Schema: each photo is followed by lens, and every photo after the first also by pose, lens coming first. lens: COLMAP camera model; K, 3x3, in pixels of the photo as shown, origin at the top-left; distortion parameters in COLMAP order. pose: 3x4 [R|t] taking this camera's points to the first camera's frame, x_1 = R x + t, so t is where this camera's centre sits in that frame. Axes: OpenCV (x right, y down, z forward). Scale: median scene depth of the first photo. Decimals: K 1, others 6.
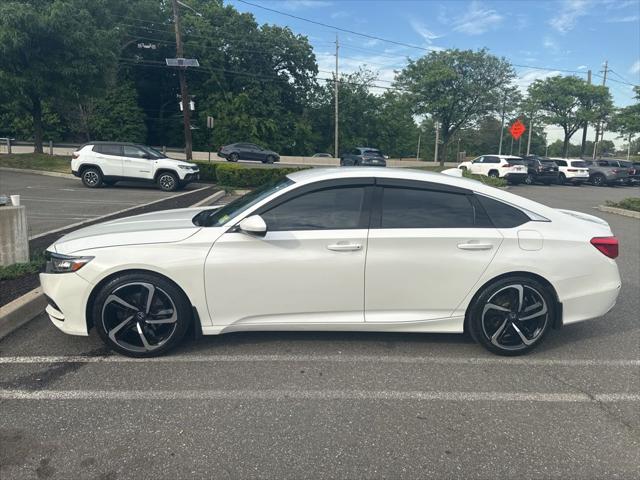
lens RADIAL K [[444.9, 0, 321.4], [0, 444.9, 247.8], [0, 0, 1]] dist [0.052212, -0.066905]
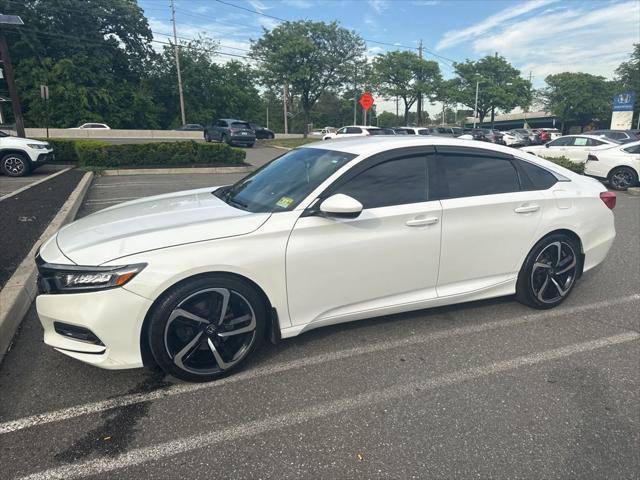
lens RADIAL K [[445.5, 0, 324.9], [0, 445.5, 238.0], [0, 0, 1]] dist [0.040325, -0.051943]
pose [[0.940331, -0.102847, 0.324347, -0.411739], [0.090379, 0.994479, 0.053315, -0.032565], [-0.328040, -0.020820, 0.944435, 0.162084]]
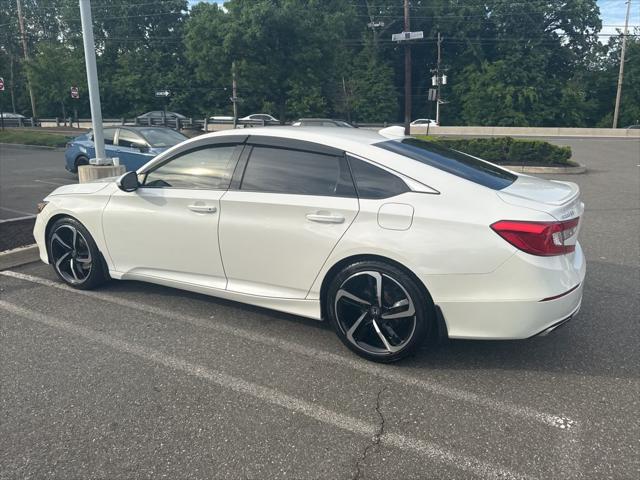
lens RADIAL K [[449.5, 0, 332.7], [0, 449.5, 238.0], [0, 0, 1]] dist [0.036668, -0.040395]
pose [[0.856936, 0.098149, -0.505991, 0.729929], [-0.083400, 0.995169, 0.051793, -0.010356], [0.508630, -0.002184, 0.860982, 0.277961]]
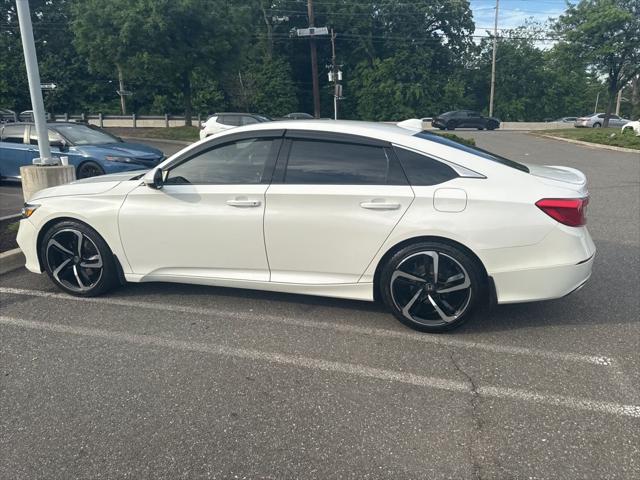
lens RADIAL K [[449.9, 0, 330.8], [0, 449.9, 241.2], [0, 0, 1]] dist [0.033630, -0.035705]
pose [[0.949814, 0.048606, -0.309016, 0.497271], [-0.032902, 0.997898, 0.055832, 0.019683], [0.311081, -0.042863, 0.949416, 0.112080]]
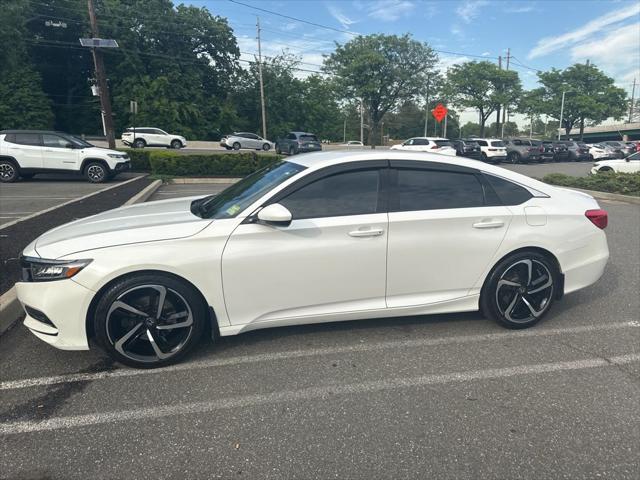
lens RADIAL K [[445.7, 0, 326.6], [0, 445.7, 240.1], [0, 0, 1]] dist [0.035033, -0.040711]
pose [[0.984474, -0.058119, 0.165631, -0.177536], [0.055455, 0.998247, 0.020664, -0.009414], [-0.166542, -0.011158, 0.985971, 0.055298]]
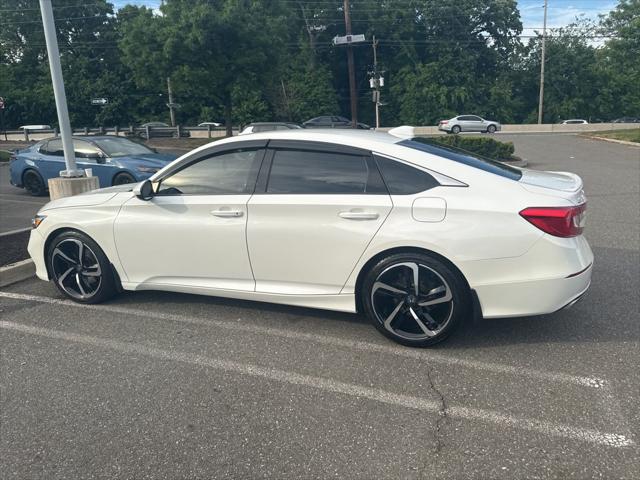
lens RADIAL K [[449.9, 0, 330.8], [0, 449.9, 241.2], [0, 0, 1]] dist [0.033630, -0.035705]
pose [[0.914839, 0.044843, -0.401321, 0.606163], [-0.029168, 0.998557, 0.045086, 0.008766], [0.402763, -0.029541, 0.914827, 0.168320]]
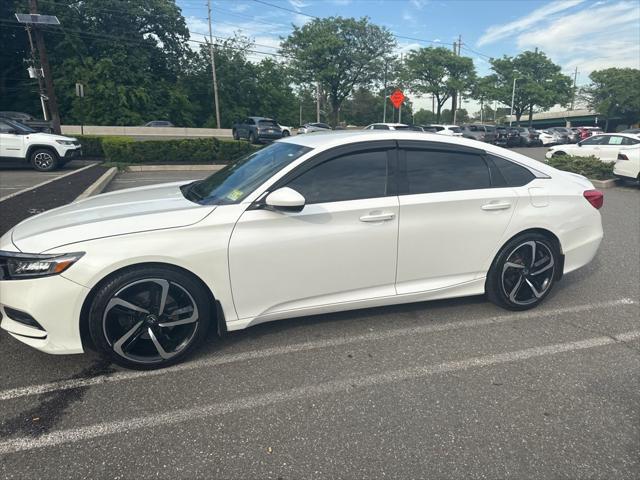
lens RADIAL K [[446.0, 0, 326.5], [0, 446.0, 245.1], [0, 0, 1]] dist [0.031338, -0.036948]
pose [[0.962664, -0.089291, 0.255549, -0.266069], [0.074815, 0.995022, 0.065838, -0.011425], [-0.260156, -0.044261, 0.964552, 0.123476]]
